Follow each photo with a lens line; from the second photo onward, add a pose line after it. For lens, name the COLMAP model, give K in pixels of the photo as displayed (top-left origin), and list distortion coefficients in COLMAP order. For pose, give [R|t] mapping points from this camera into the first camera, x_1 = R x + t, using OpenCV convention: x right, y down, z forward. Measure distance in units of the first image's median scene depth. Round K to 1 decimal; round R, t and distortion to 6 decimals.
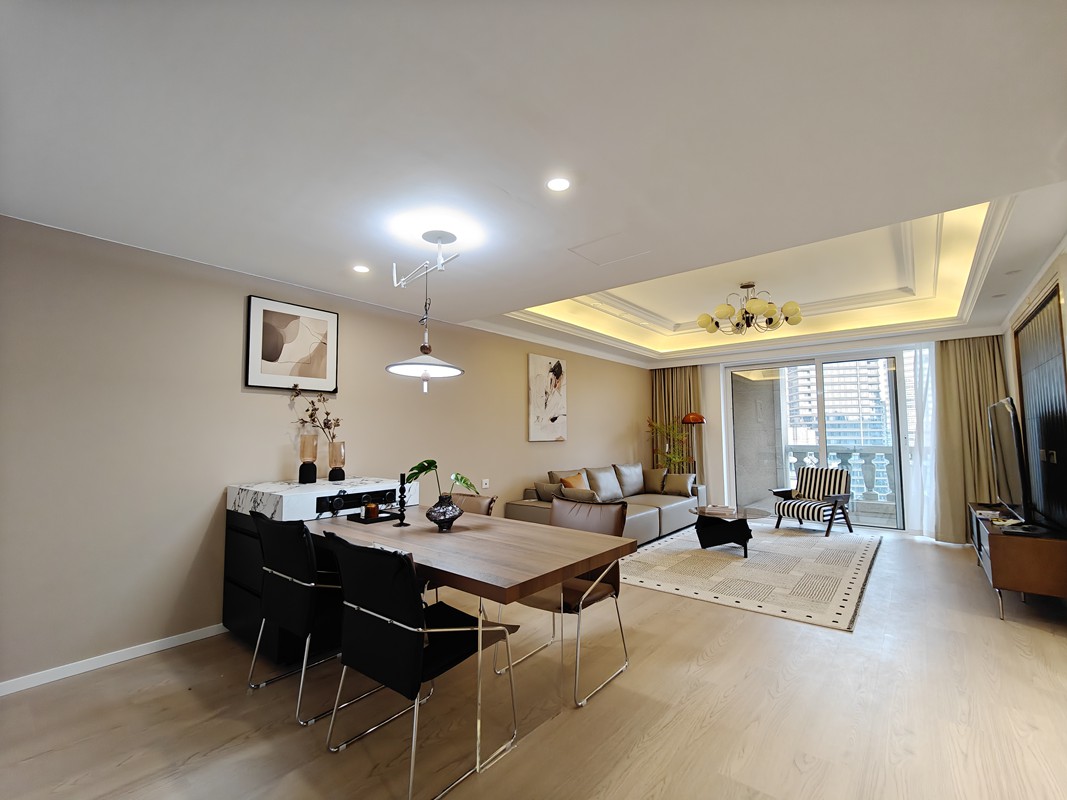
lens RADIAL K [[463.1, 0, 533.5], [0, 463.1, 400.0], [0, 0, 1]] dist [-0.000116, 0.000020]
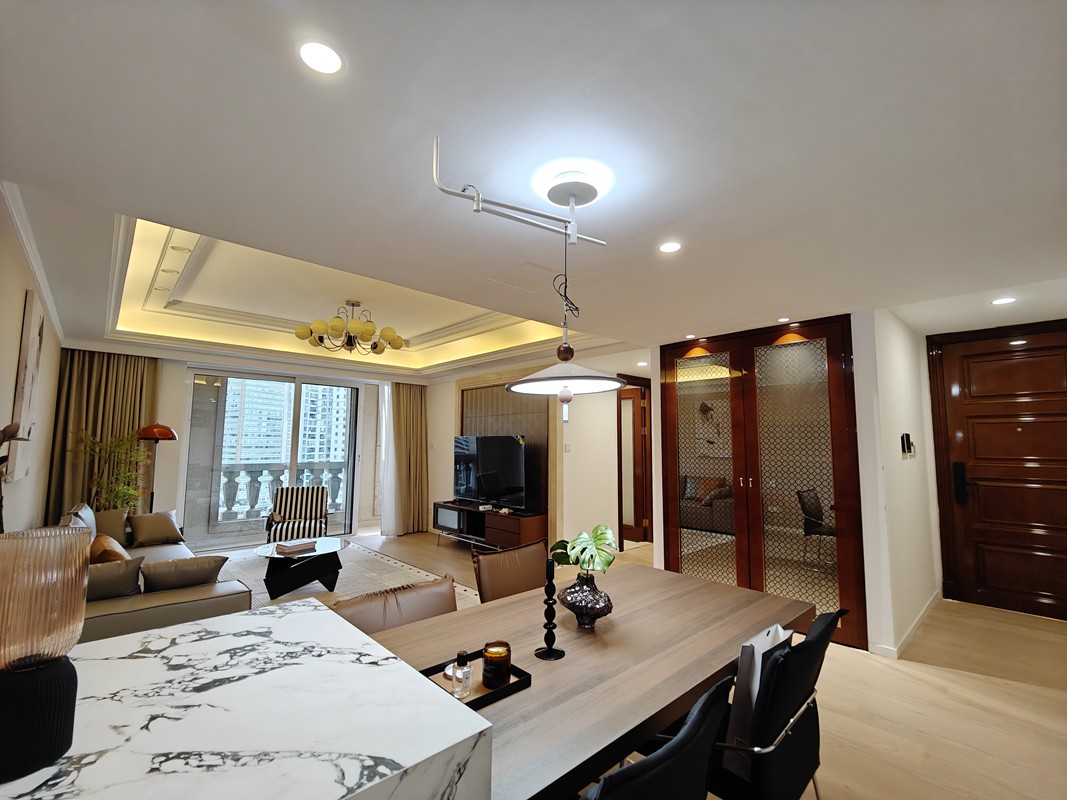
lens RADIAL K [[472.1, 0, 533.5], [0, 472.1, 400.0], [0, 0, 1]] dist [-0.000895, -0.000061]
pose [[0.125076, 0.098890, 0.987207, -0.641831], [-0.086296, 0.992334, -0.088471, 0.011996], [-0.988387, -0.074126, 0.132651, 0.700374]]
